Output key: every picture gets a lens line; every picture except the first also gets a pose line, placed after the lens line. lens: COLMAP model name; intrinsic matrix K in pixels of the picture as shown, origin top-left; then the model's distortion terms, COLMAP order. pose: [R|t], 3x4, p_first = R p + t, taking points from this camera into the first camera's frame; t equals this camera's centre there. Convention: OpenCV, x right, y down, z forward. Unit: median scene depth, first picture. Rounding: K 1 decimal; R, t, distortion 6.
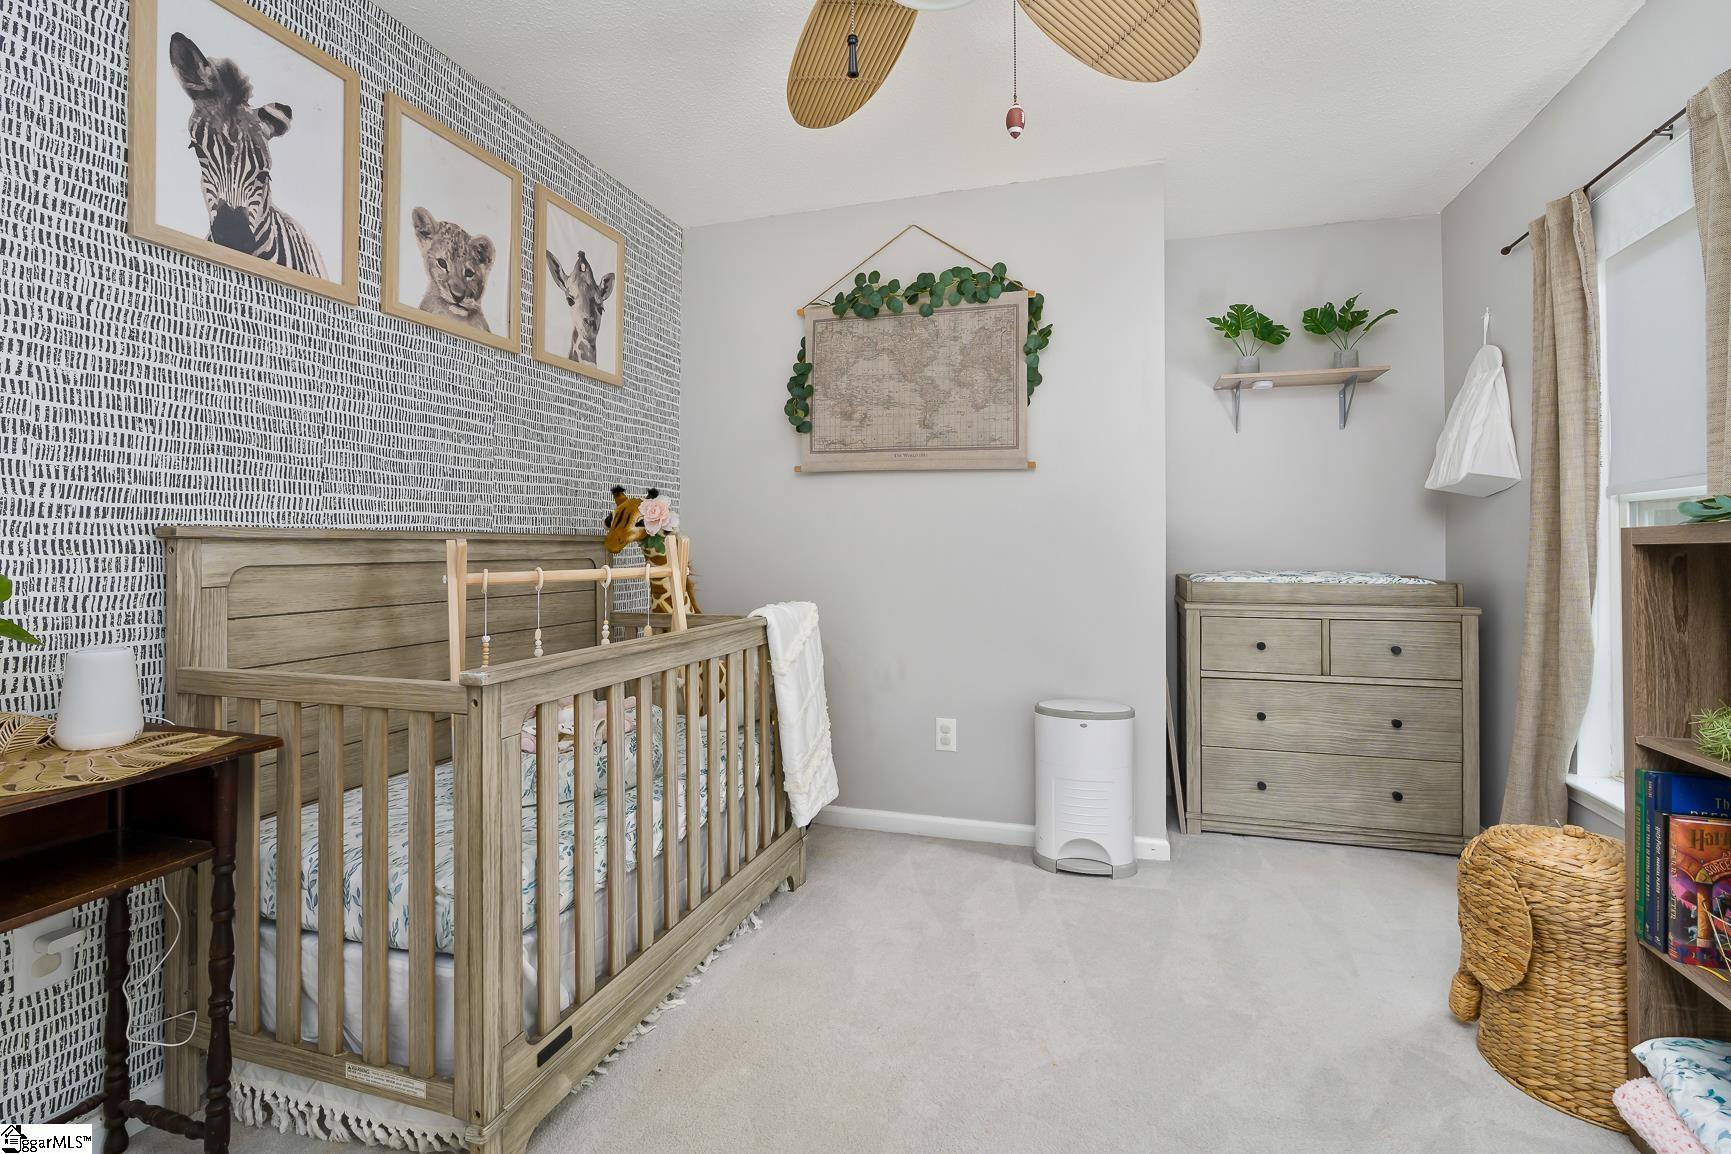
lens RADIAL K [[779.5, 0, 869.7], [0, 779.5, 540.5], [0, 0, 1]] dist [-0.015735, 0.000578]
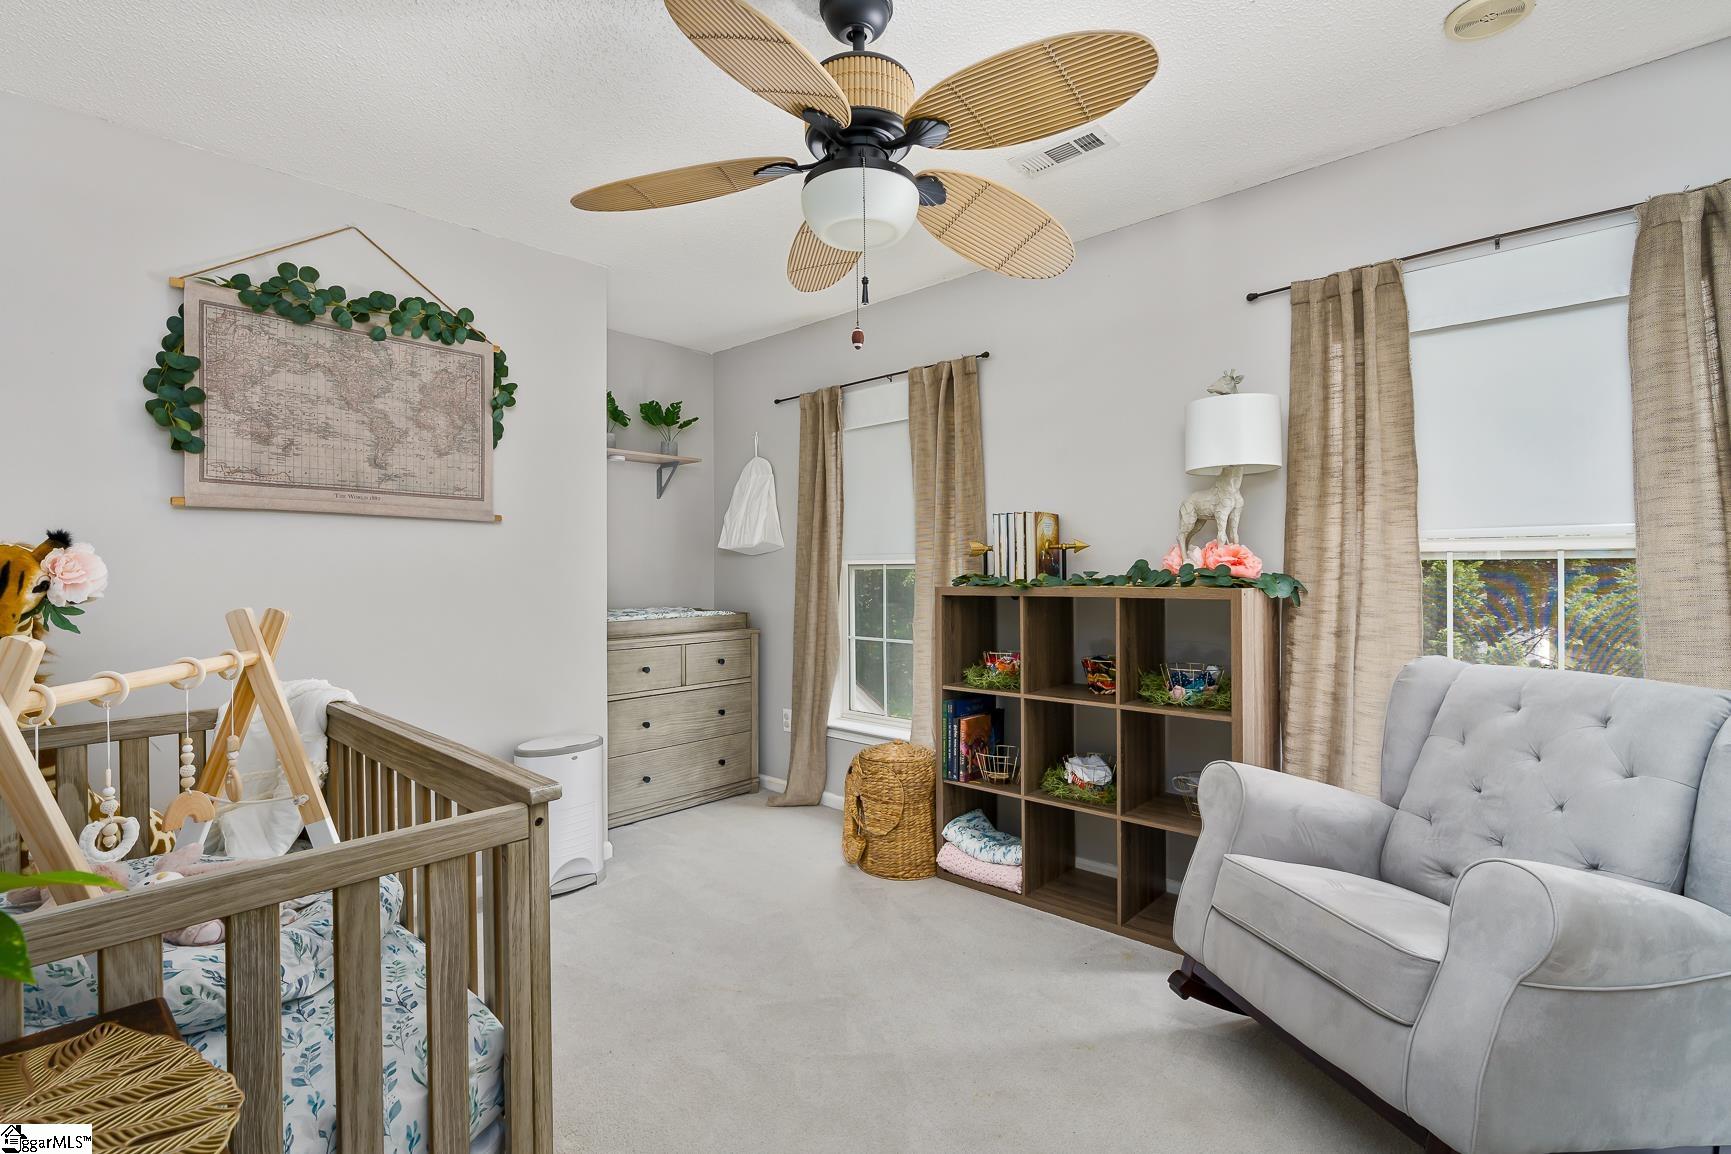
lens RADIAL K [[783.2, 0, 865.5], [0, 783.2, 577.0], [0, 0, 1]] dist [-0.012016, -0.000103]
pose [[0.434709, -0.011948, 0.900492, -0.484935], [-0.001874, 0.999898, 0.014172, -0.034347], [-0.900569, -0.007848, 0.434642, 0.119435]]
